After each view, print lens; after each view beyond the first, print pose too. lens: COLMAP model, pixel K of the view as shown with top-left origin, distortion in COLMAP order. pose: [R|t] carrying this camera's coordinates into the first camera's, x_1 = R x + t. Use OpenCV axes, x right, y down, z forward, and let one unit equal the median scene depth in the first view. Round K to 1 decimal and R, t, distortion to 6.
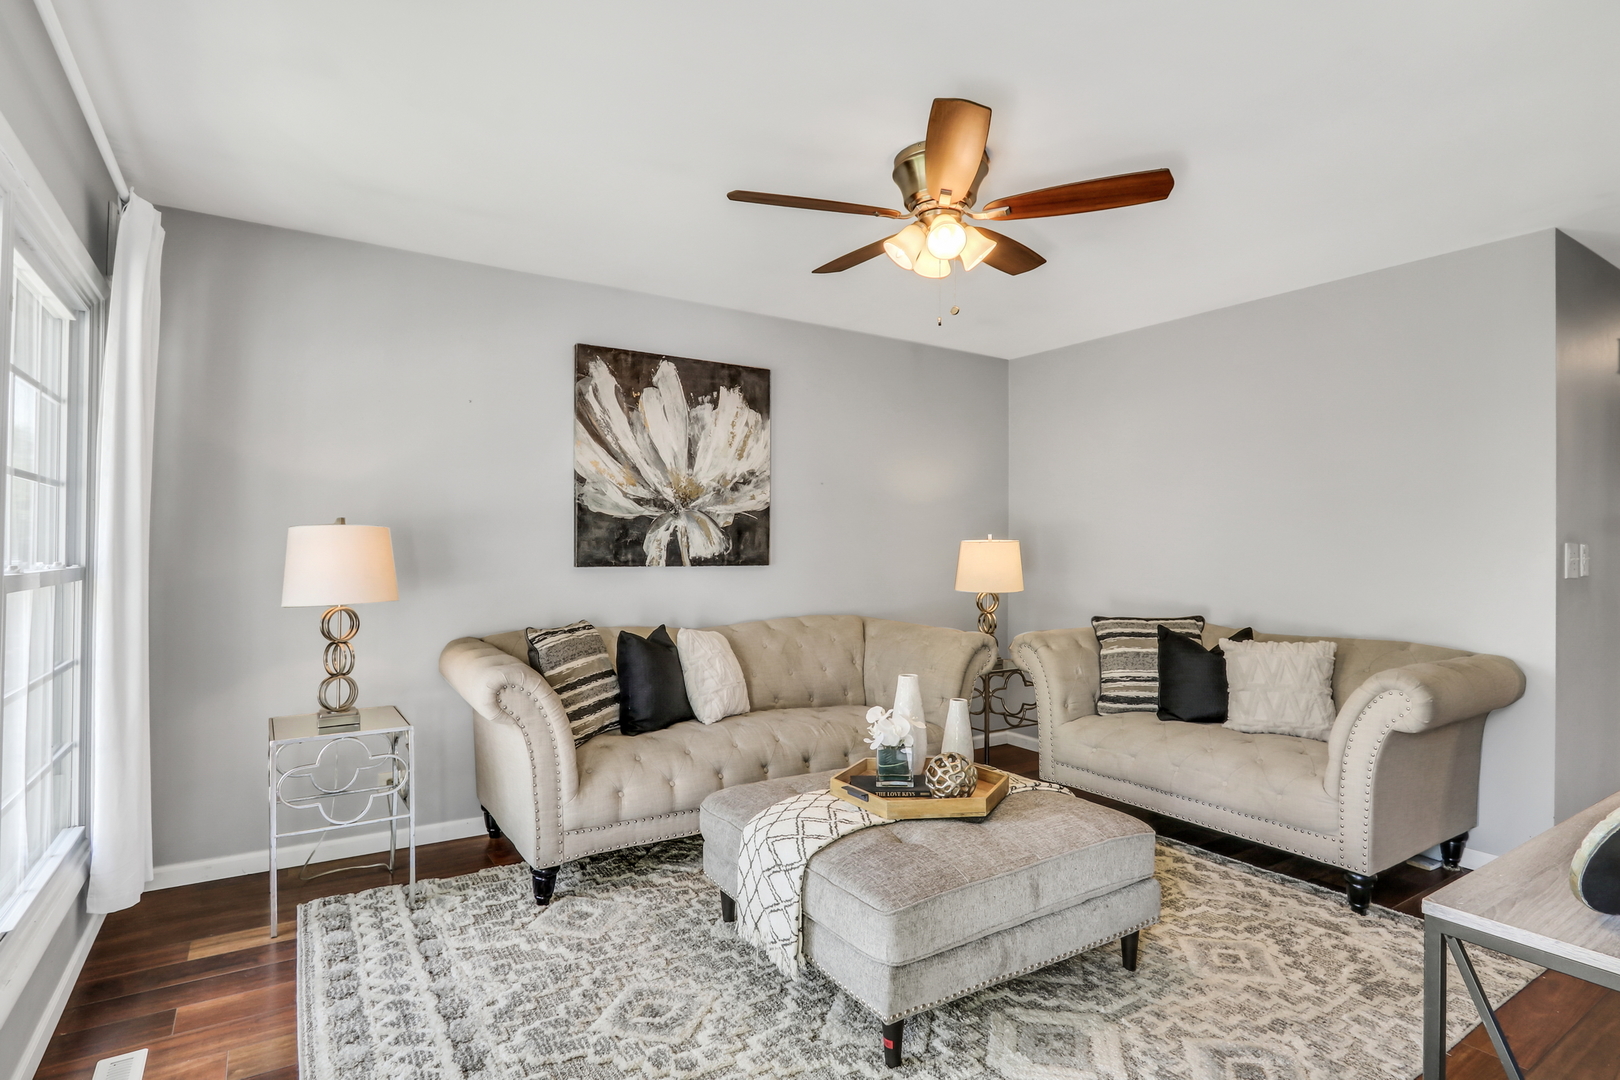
lens RADIAL K [[821.3, 0, 806.0], [0, 821.3, 545.0], [0, 0, 1]] dist [-0.029047, -0.000389]
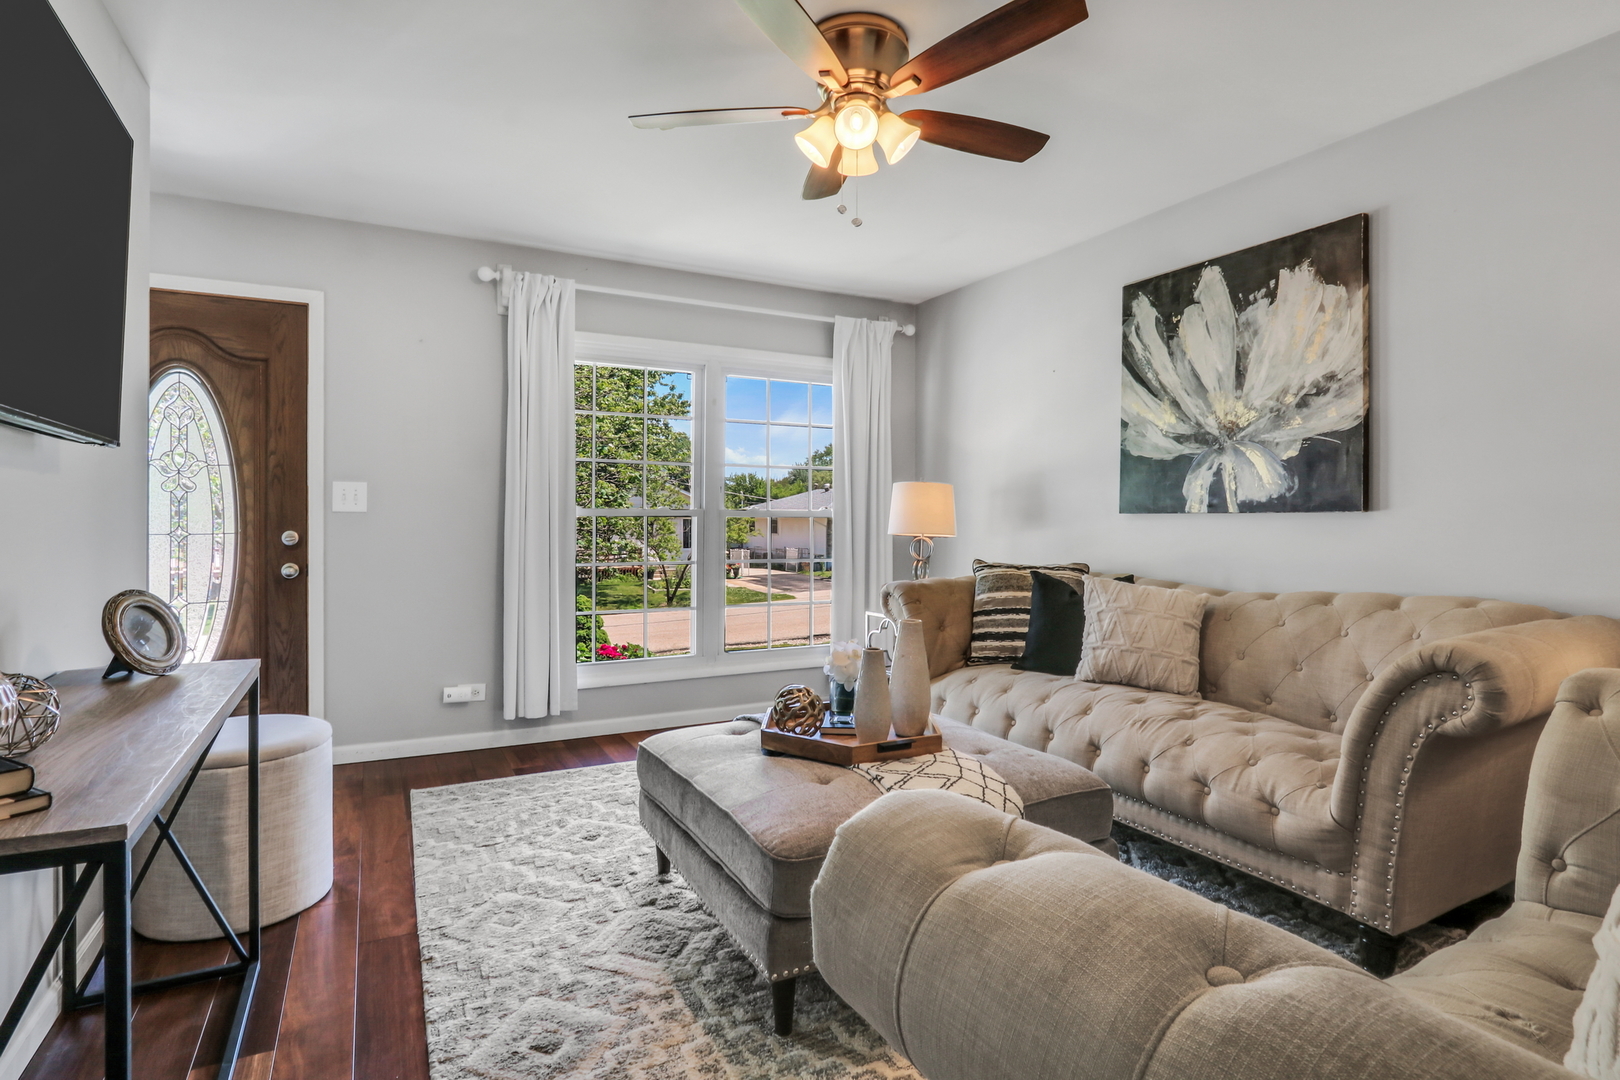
lens RADIAL K [[821.3, 0, 805.9], [0, 821.3, 529.0], [0, 0, 1]] dist [-0.029047, -0.000389]
pose [[-0.089214, 0.001289, -0.996012, 0.690952], [-0.001525, 0.999998, 0.001431, 0.041709], [0.996011, 0.001647, -0.089212, 0.665209]]
